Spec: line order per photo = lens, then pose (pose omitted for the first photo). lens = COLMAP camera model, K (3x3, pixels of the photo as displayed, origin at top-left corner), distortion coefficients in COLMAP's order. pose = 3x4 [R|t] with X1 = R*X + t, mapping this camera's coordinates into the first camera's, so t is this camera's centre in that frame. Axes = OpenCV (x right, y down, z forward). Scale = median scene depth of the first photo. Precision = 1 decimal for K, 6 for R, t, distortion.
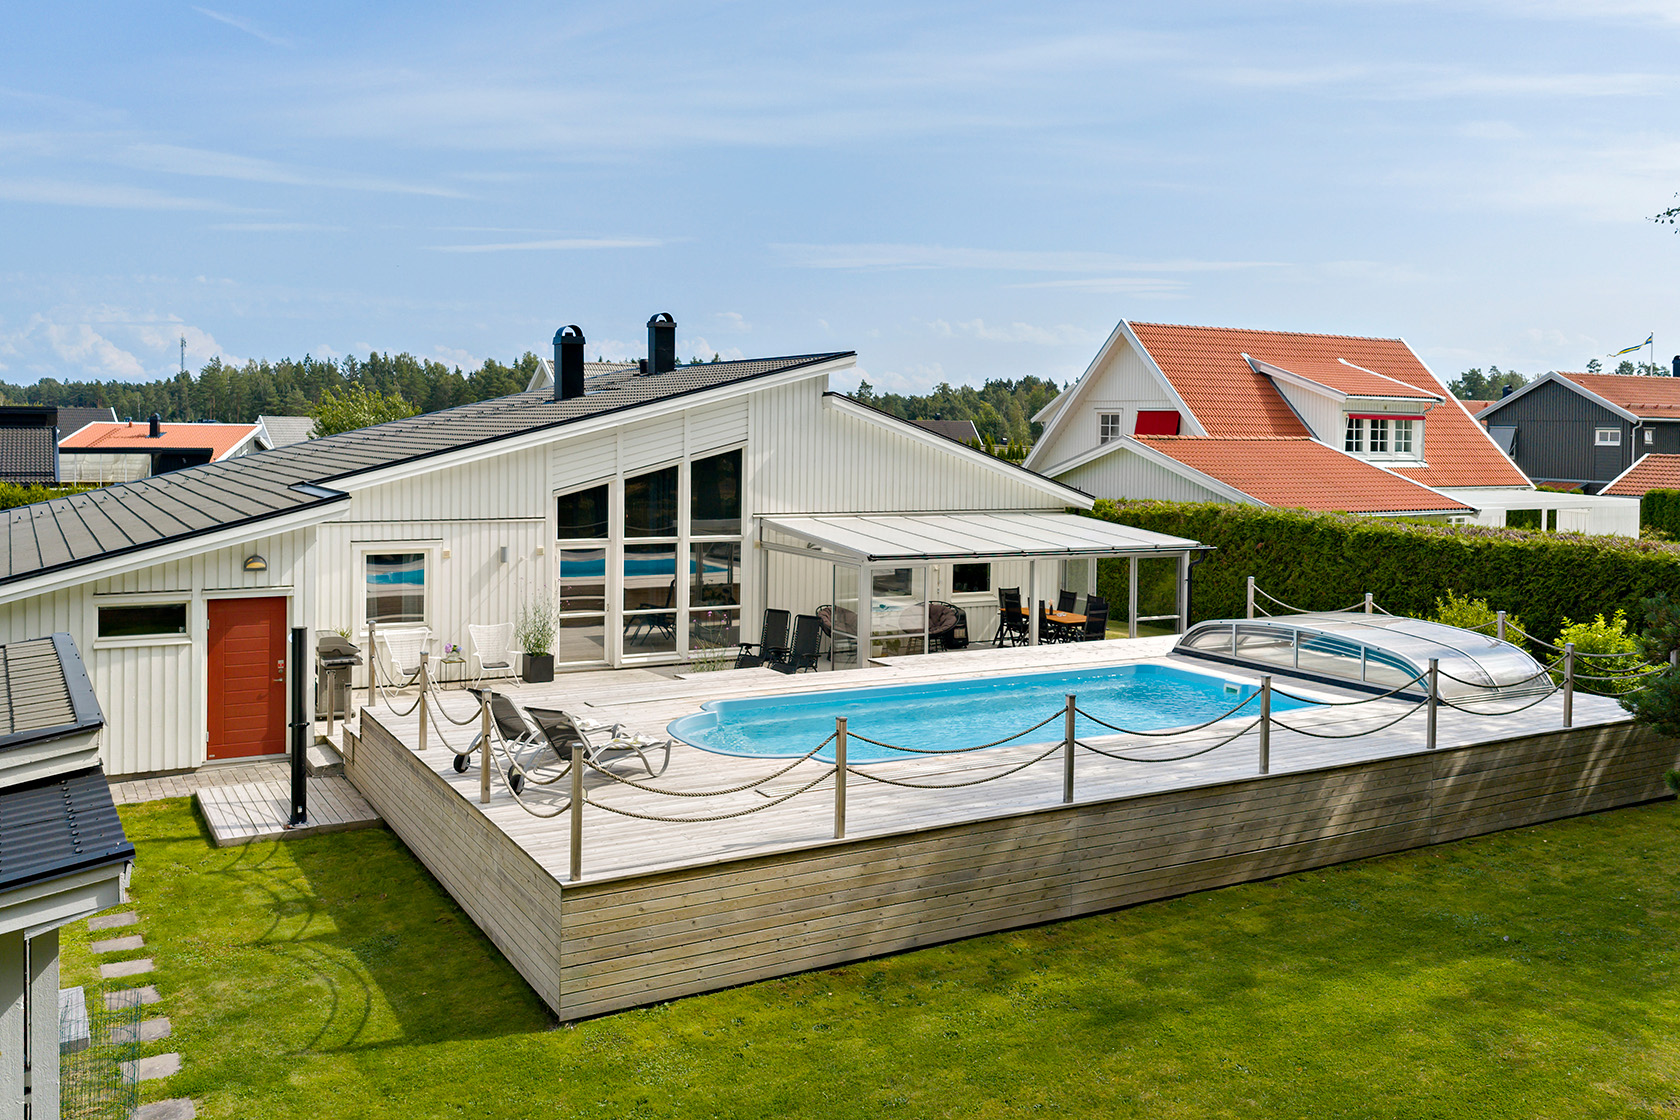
lens RADIAL K [[1488.1, 0, 842.4], [0, 1488.1, 433.3], [0, 0, 1]] dist [0.004719, 0.000162]
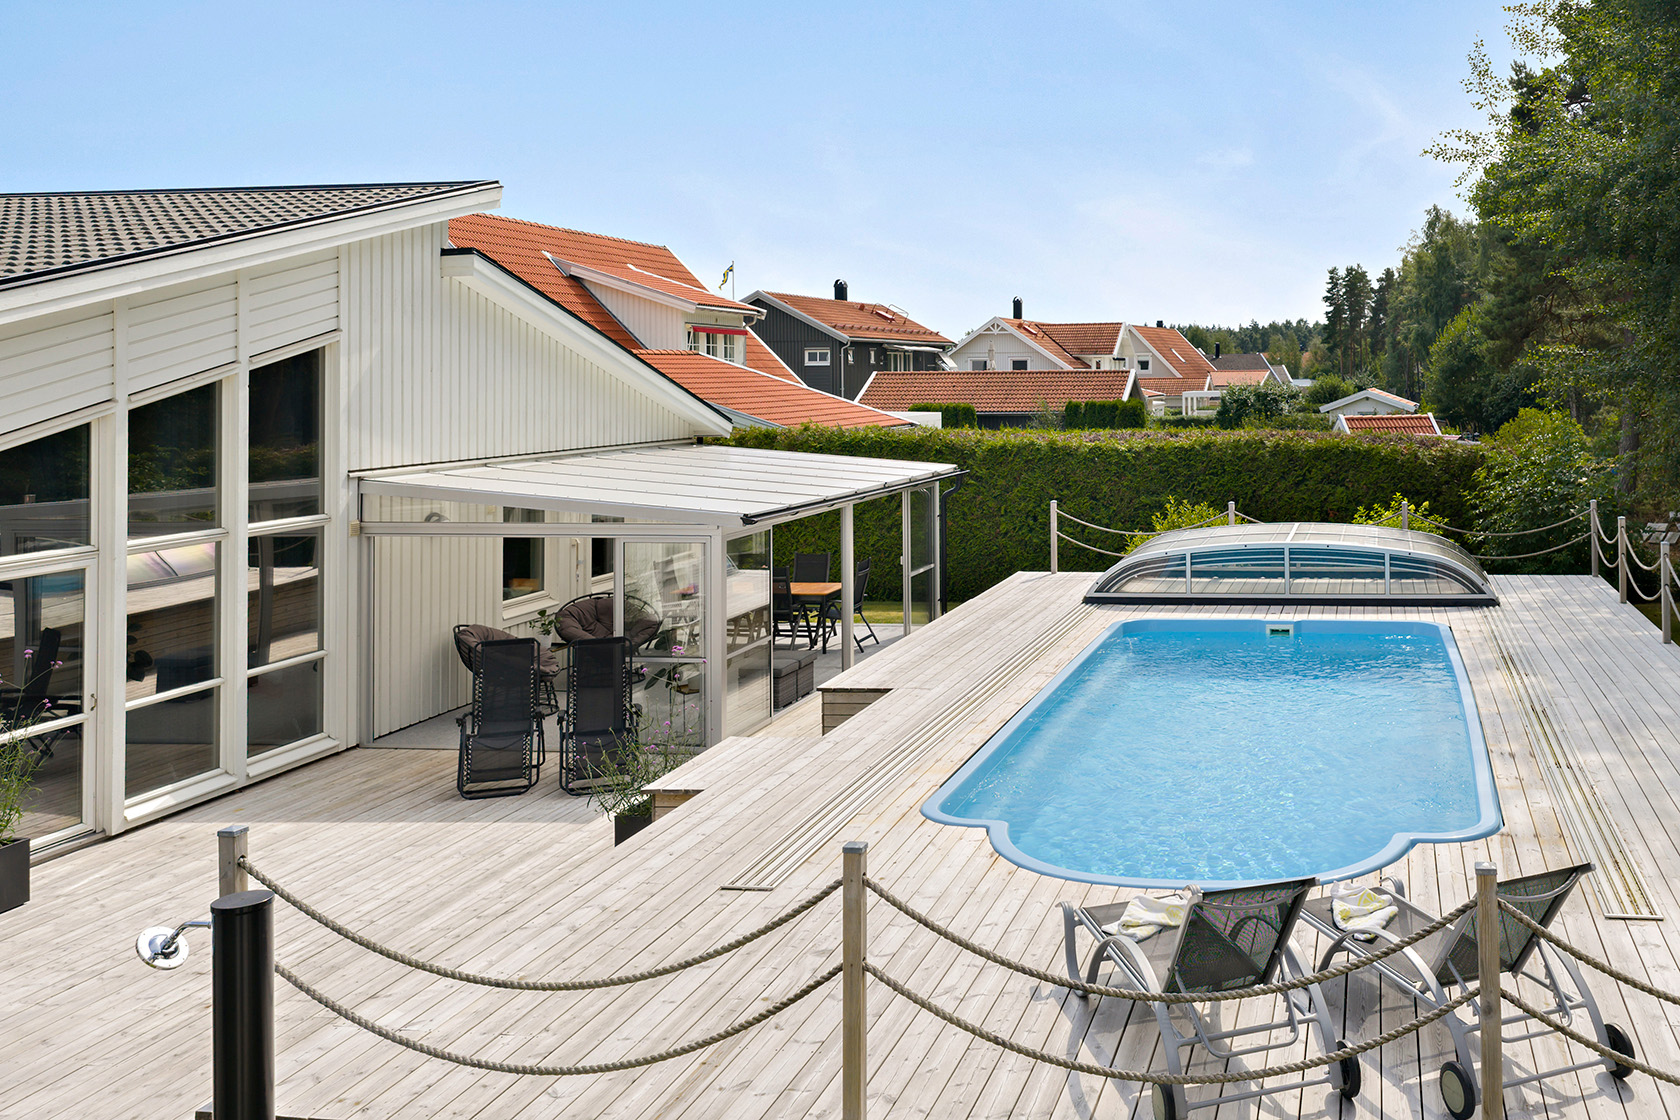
lens RADIAL K [[1504.0, 0, 1209.0], [0, 1504.0, 322.4], [0, 0, 1]] dist [0.008939, 0.005457]
pose [[0.580923, 0.006009, 0.813937, -0.328880], [0.024182, 0.999404, -0.024638, 0.022948], [-0.813599, 0.033996, 0.580431, 0.458013]]
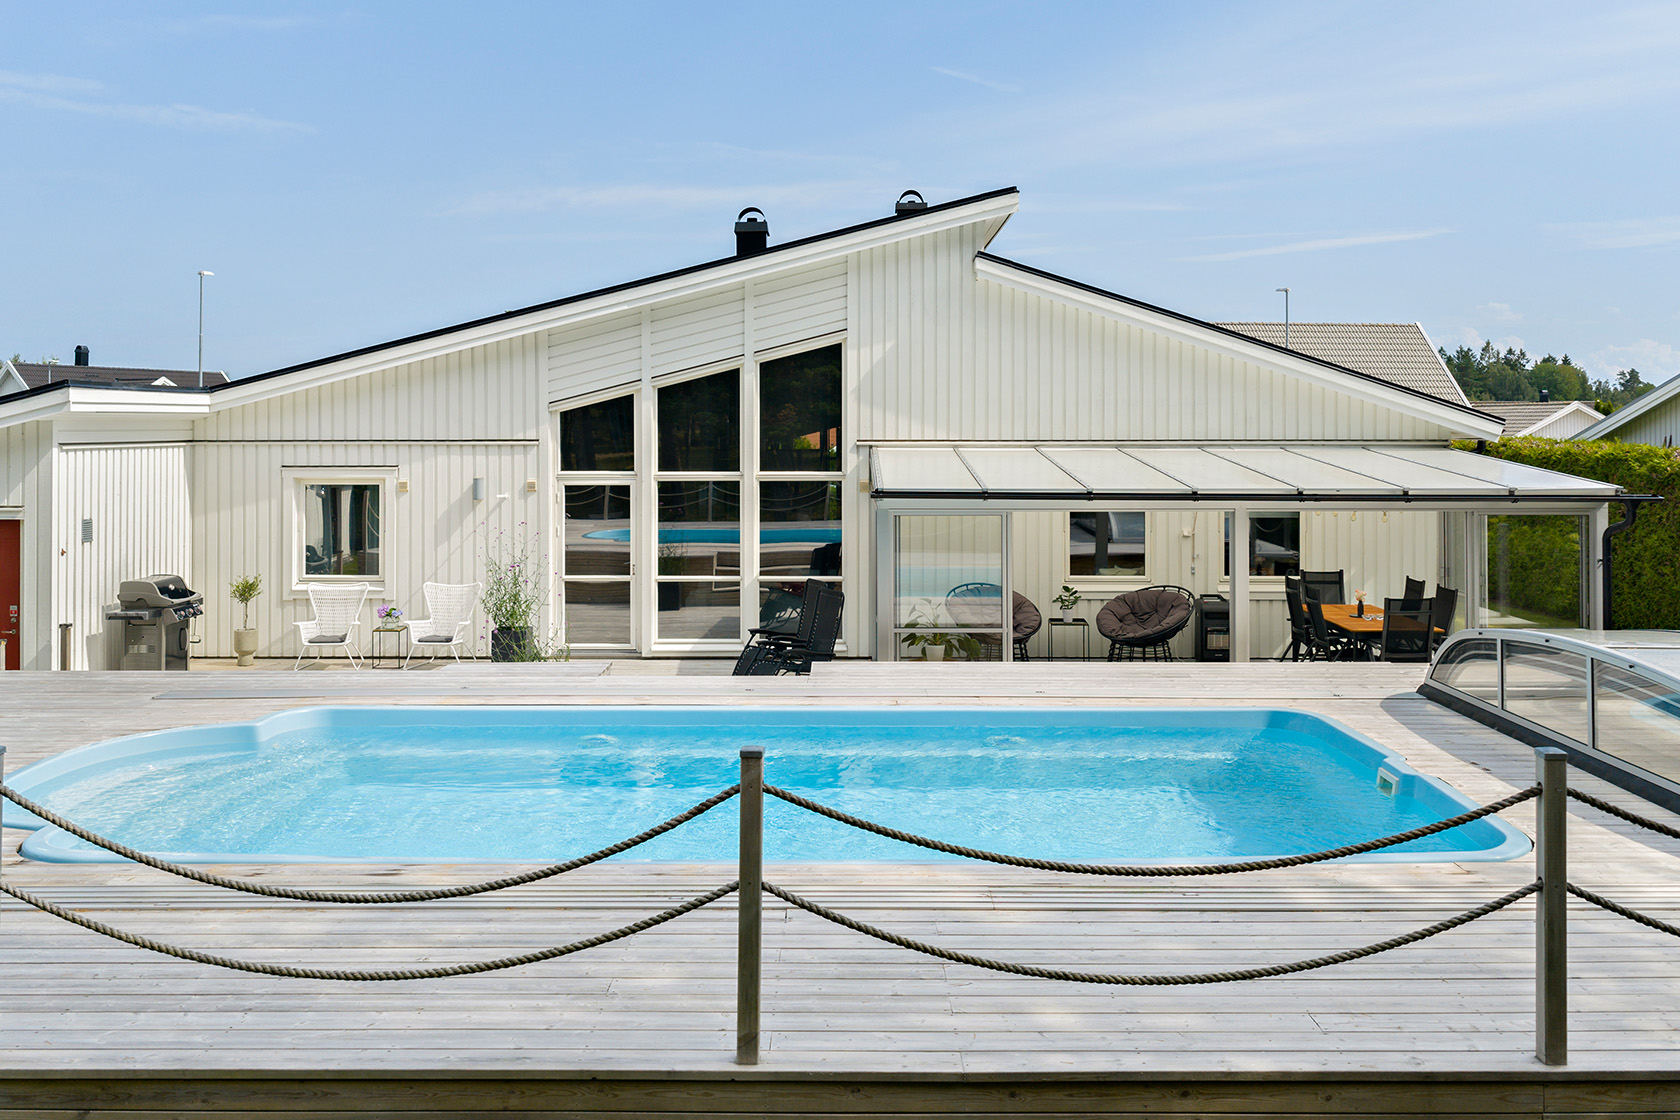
lens RADIAL K [[1488.1, 0, 842.4], [0, 1488.1, 433.3], [0, 0, 1]] dist [0.004719, 0.000162]
pose [[0.860022, -0.017181, -0.509968, 0.284273], [0.008262, 0.999771, -0.019749, 0.066535], [0.510191, 0.012771, 0.859966, 0.439991]]
